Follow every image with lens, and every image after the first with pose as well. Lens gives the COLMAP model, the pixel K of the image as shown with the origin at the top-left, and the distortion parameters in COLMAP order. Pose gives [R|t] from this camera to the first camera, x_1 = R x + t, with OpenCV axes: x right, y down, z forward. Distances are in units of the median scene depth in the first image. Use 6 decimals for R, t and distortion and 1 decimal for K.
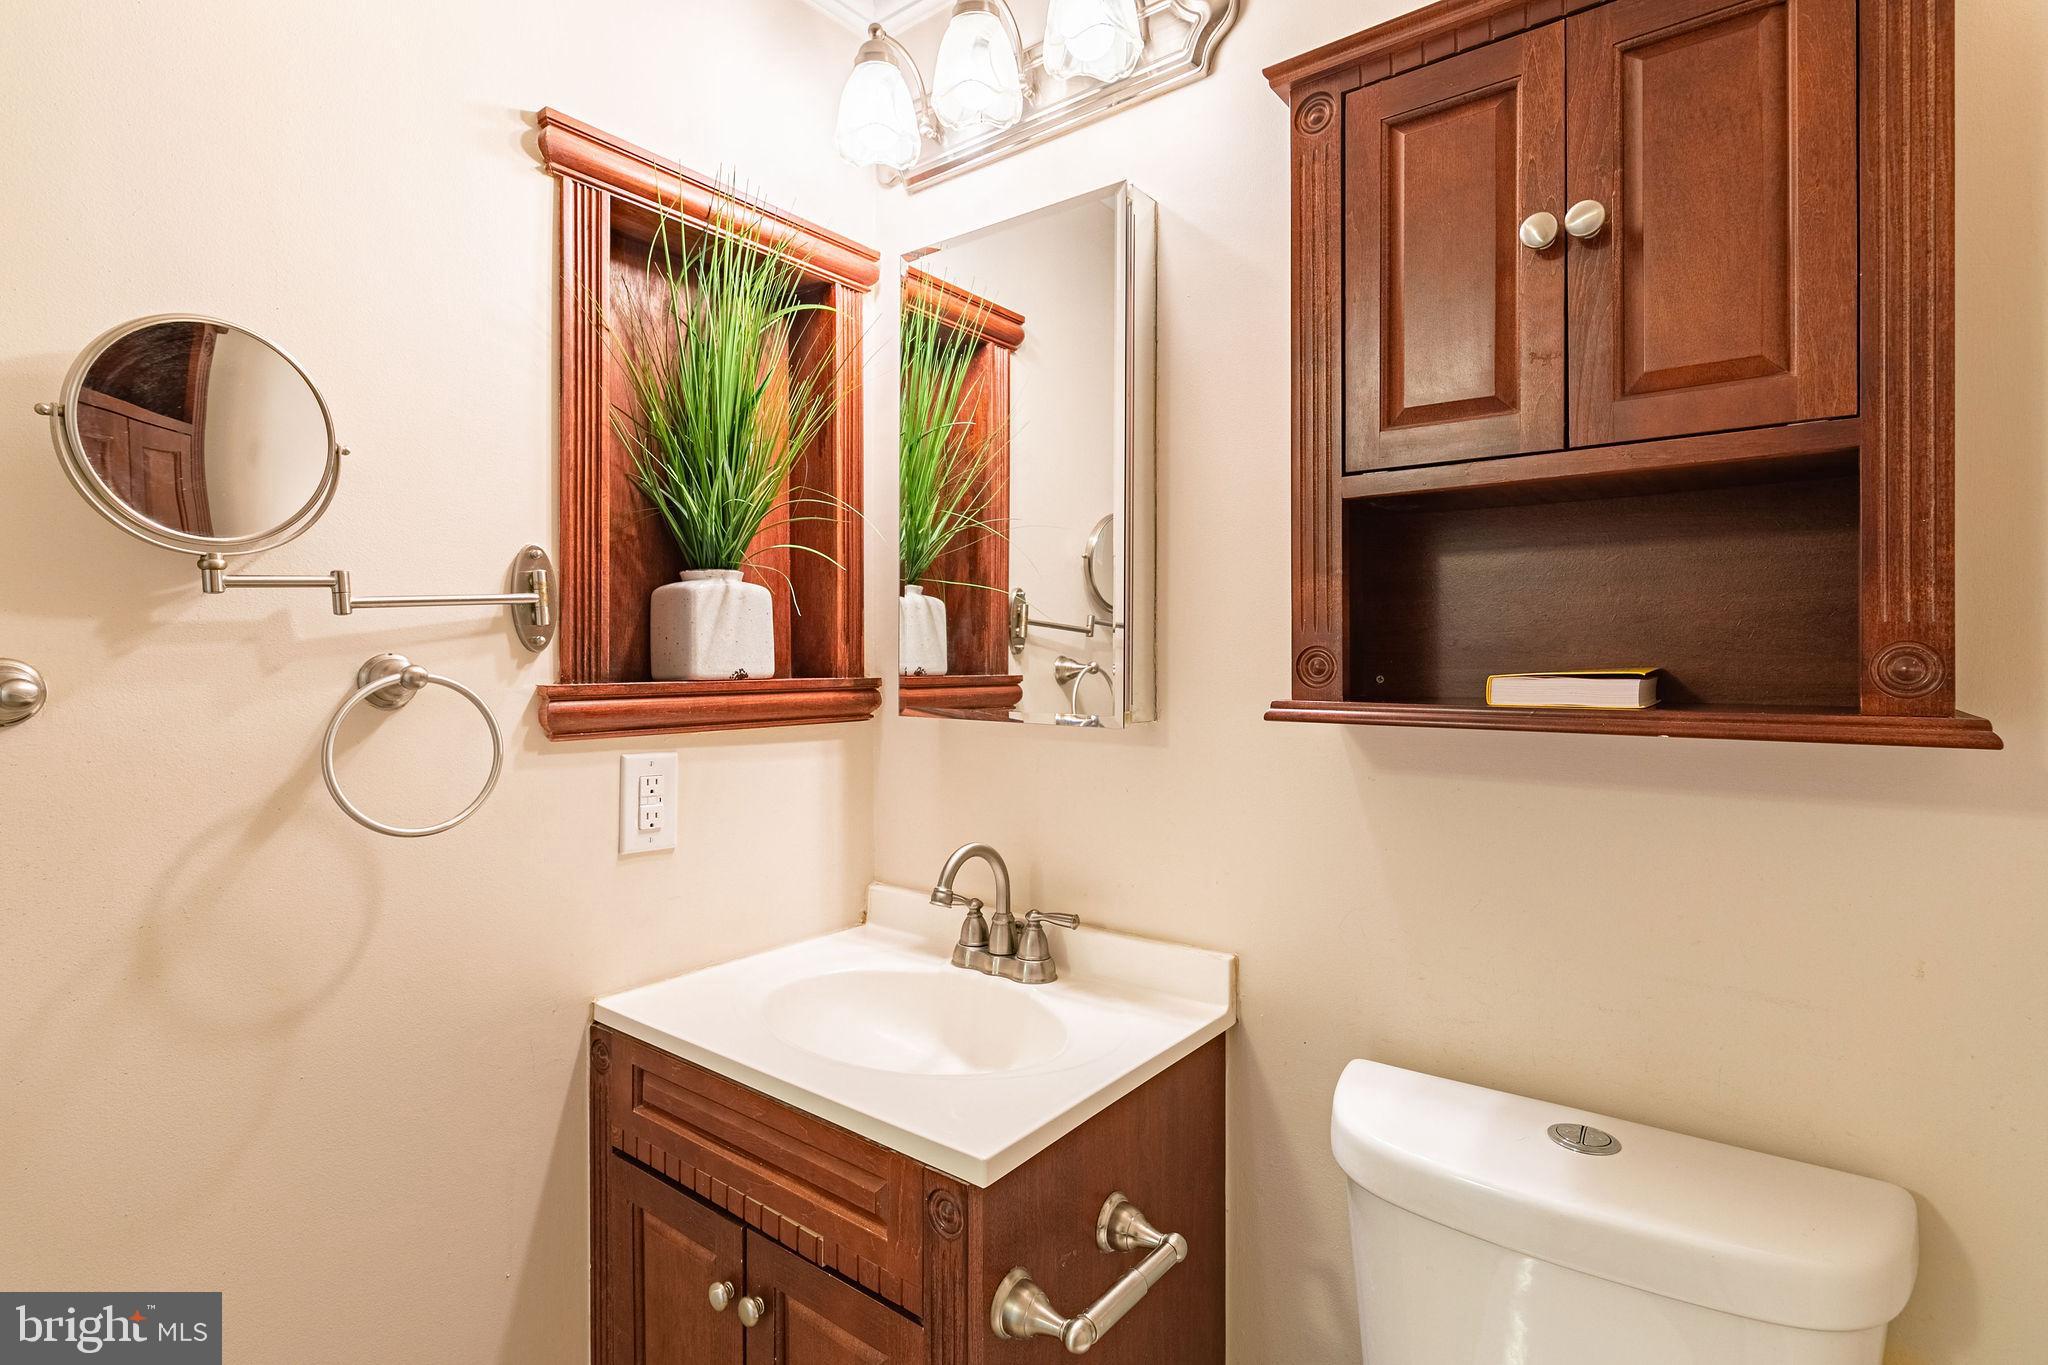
lens RADIAL K [[1005.1, 0, 1020.0], [0, 1005.1, 654.1], [0, 0, 1]] dist [-0.004027, -0.000769]
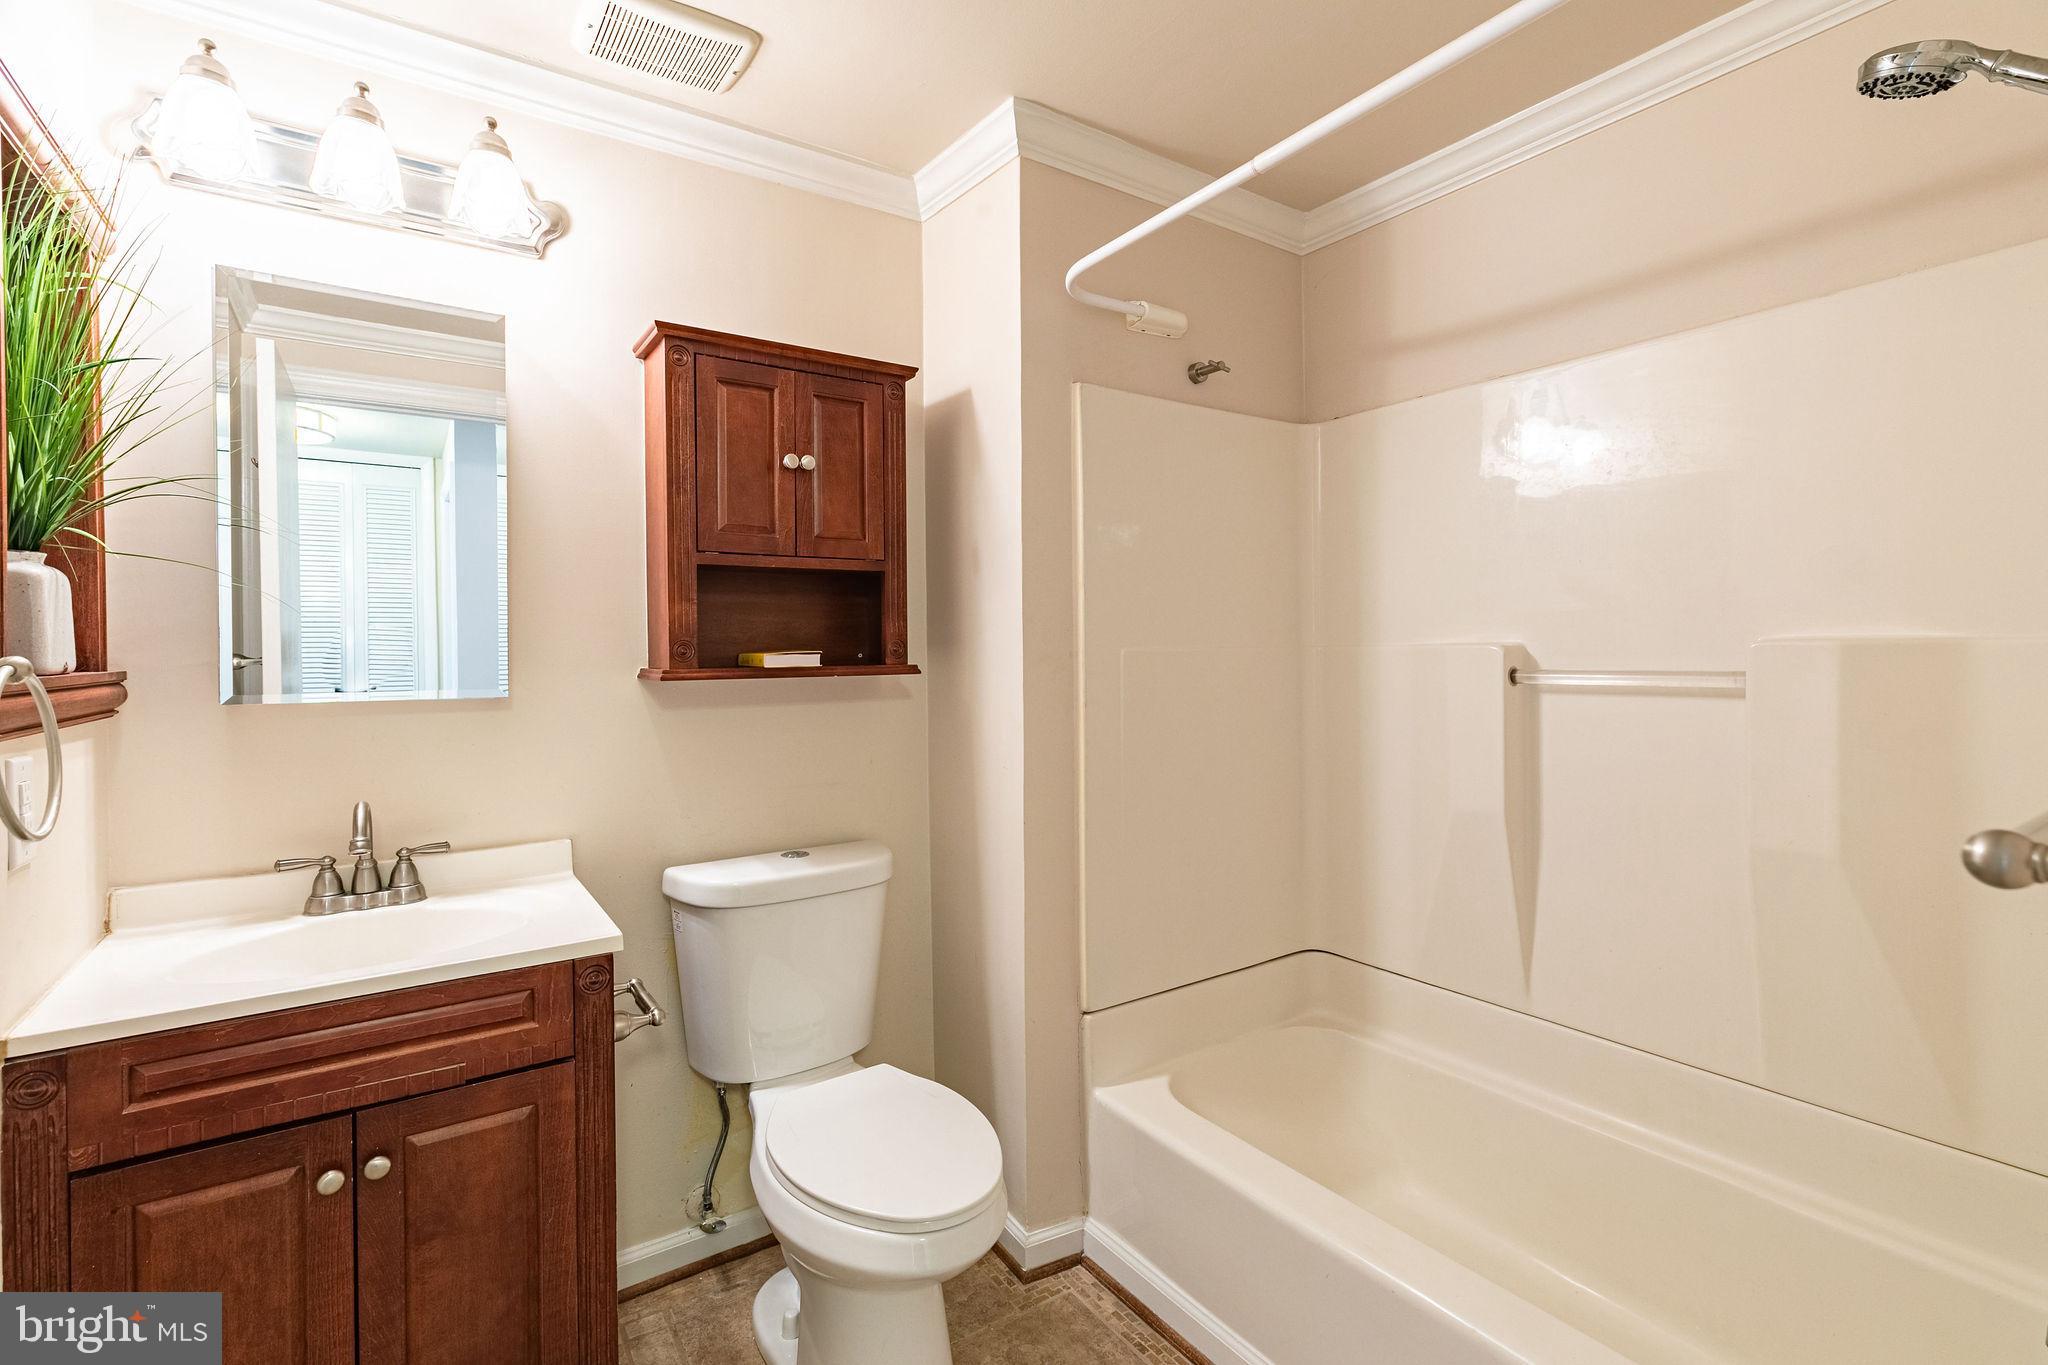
lens RADIAL K [[927.7, 0, 1021.1], [0, 927.7, 660.3], [0, 0, 1]] dist [0.004307, -0.000859]
pose [[0.296278, -0.012836, 0.955015, -1.249404], [0.007375, 0.999911, 0.011152, 0.015680], [-0.955073, 0.003740, 0.296346, -0.126517]]
